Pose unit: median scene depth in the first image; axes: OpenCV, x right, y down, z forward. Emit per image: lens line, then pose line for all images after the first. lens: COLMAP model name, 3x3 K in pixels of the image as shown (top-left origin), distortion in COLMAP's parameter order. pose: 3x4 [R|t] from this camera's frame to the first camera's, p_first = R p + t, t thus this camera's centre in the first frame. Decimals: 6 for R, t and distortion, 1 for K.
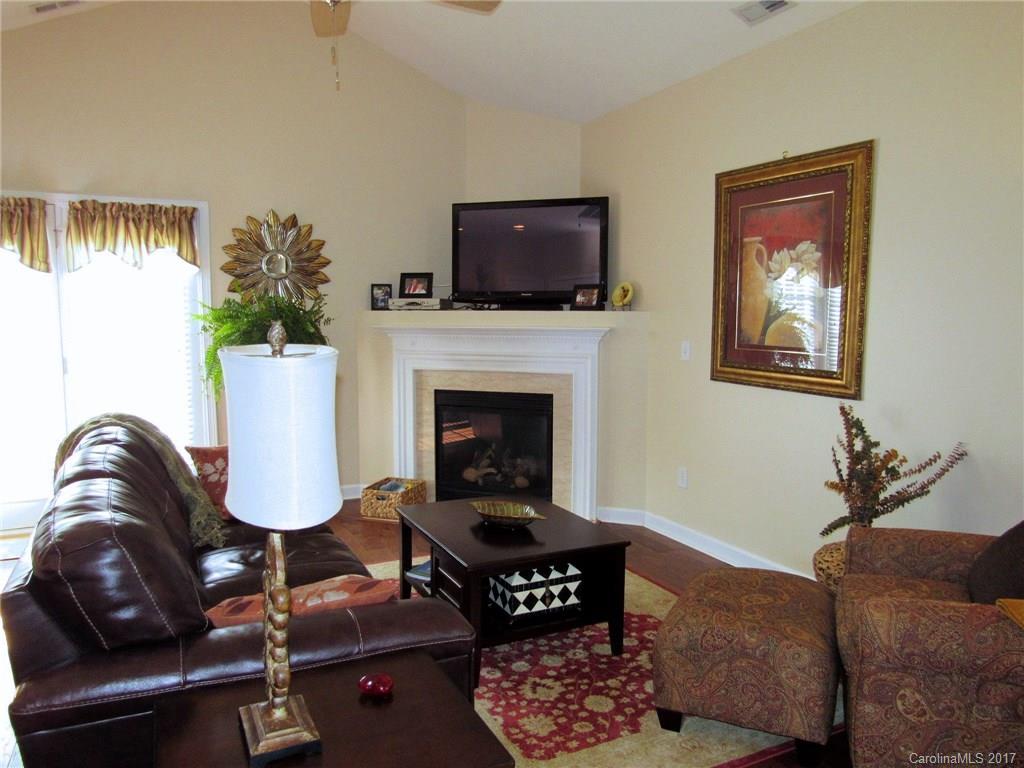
lens RADIAL K [[727.7, 0, 506.6], [0, 727.7, 388.2], [0, 0, 1]] dist [-0.029523, 0.013604]
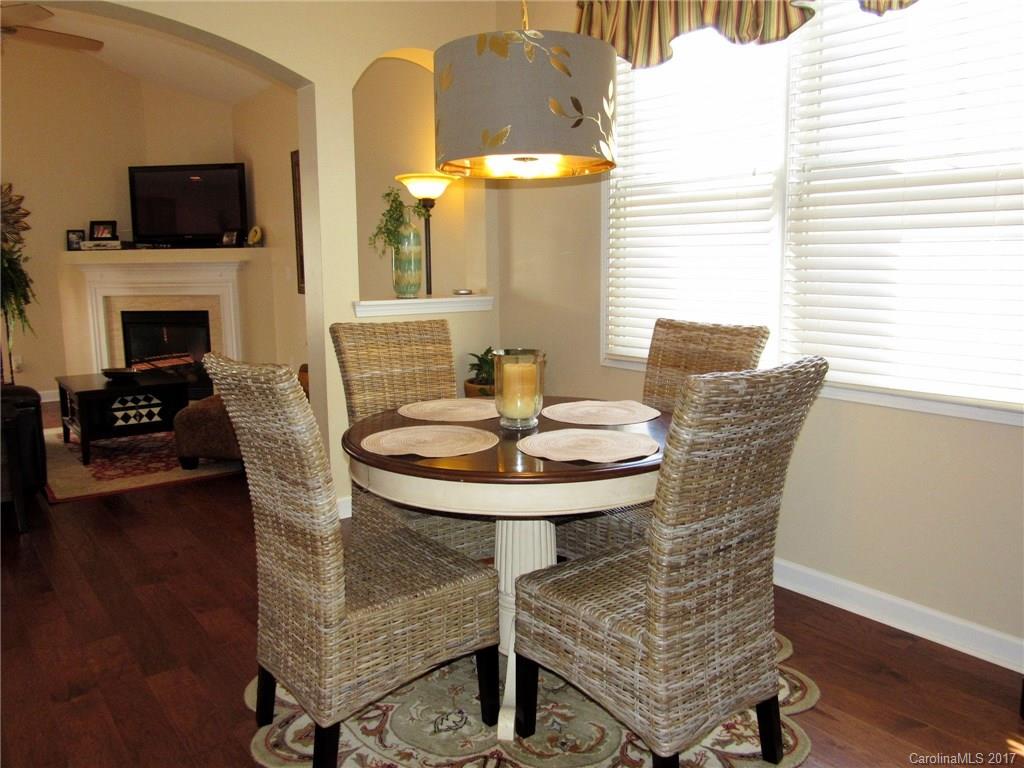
lens RADIAL K [[815.1, 0, 514.1], [0, 815.1, 385.9], [0, 0, 1]] dist [-0.046796, 0.014493]
pose [[0.980501, -0.042602, 0.191842, 0.314511], [0.032867, 0.998019, 0.053648, 0.082806], [-0.193748, -0.046297, 0.979958, -0.567891]]
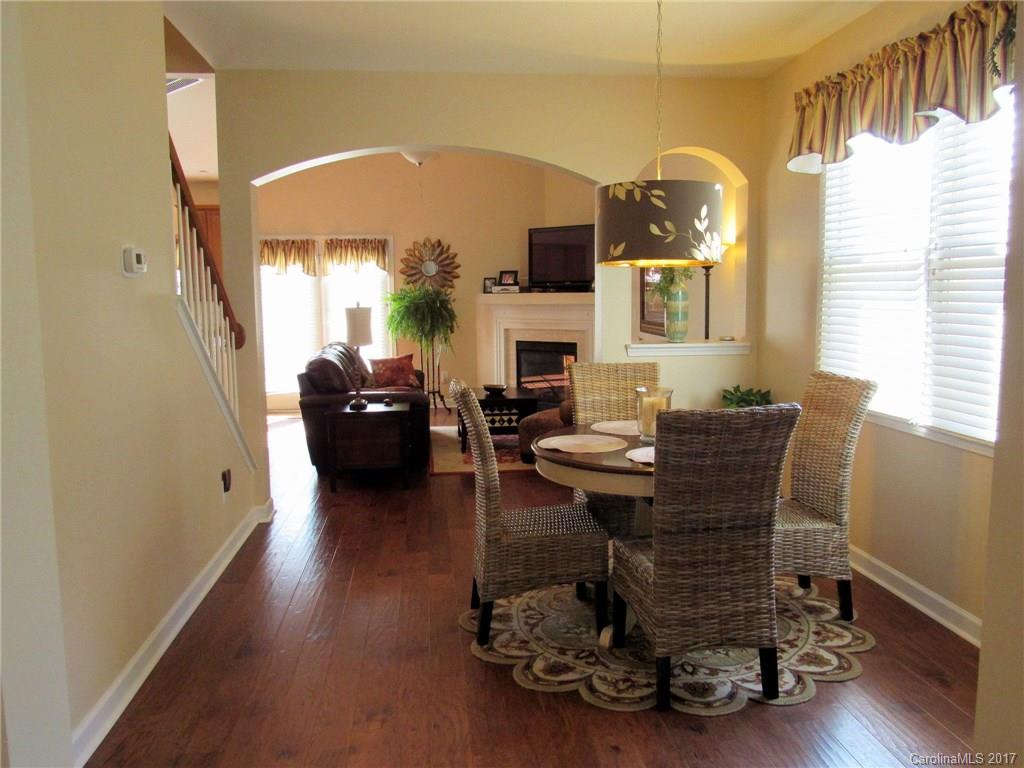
lens RADIAL K [[815.1, 0, 513.2], [0, 815.1, 387.8], [0, 0, 1]] dist [-0.046796, 0.014493]
pose [[0.943999, 0.023906, -0.329080, 0.524628], [-0.018724, 0.999646, 0.018907, 0.076510], [0.329416, -0.011686, 0.944113, -0.788403]]
